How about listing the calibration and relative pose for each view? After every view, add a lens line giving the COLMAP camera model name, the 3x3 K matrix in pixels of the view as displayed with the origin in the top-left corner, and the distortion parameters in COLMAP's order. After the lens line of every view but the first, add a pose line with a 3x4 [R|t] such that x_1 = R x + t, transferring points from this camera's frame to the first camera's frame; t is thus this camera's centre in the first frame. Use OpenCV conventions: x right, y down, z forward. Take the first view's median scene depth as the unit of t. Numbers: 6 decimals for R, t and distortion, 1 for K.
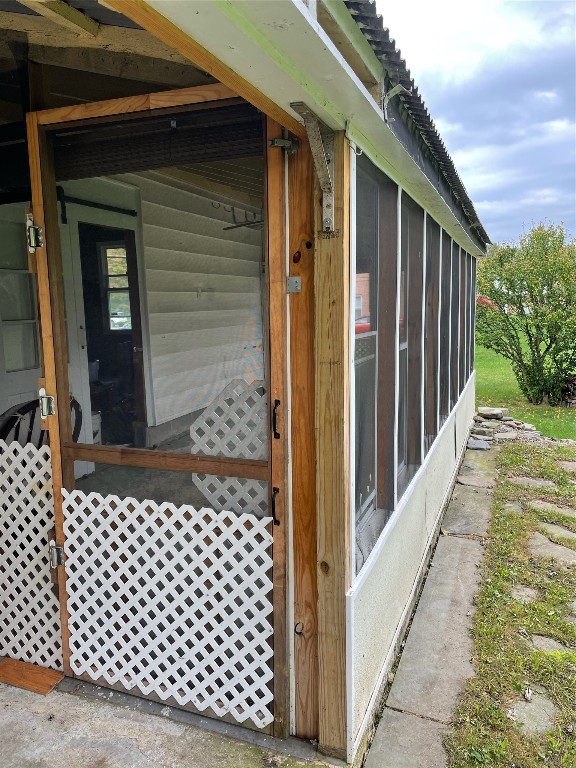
lens RADIAL K [[585.8, 0, 289.9], [0, 585.8, 381.1], [0, 0, 1]] dist [0.076538, -0.111092]
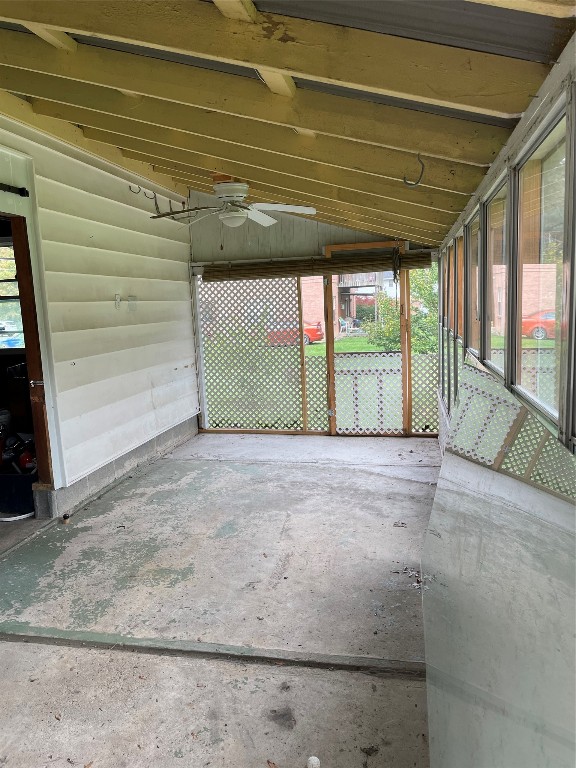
lens RADIAL K [[585.8, 0, 287.3], [0, 585.8, 385.8], [0, 0, 1]] dist [0.076538, -0.111092]
pose [[0.987404, -0.034813, 0.154339, -0.066389], [0.034778, 0.999391, 0.002926, -0.040581], [-0.154347, 0.002479, 0.988014, 0.235521]]
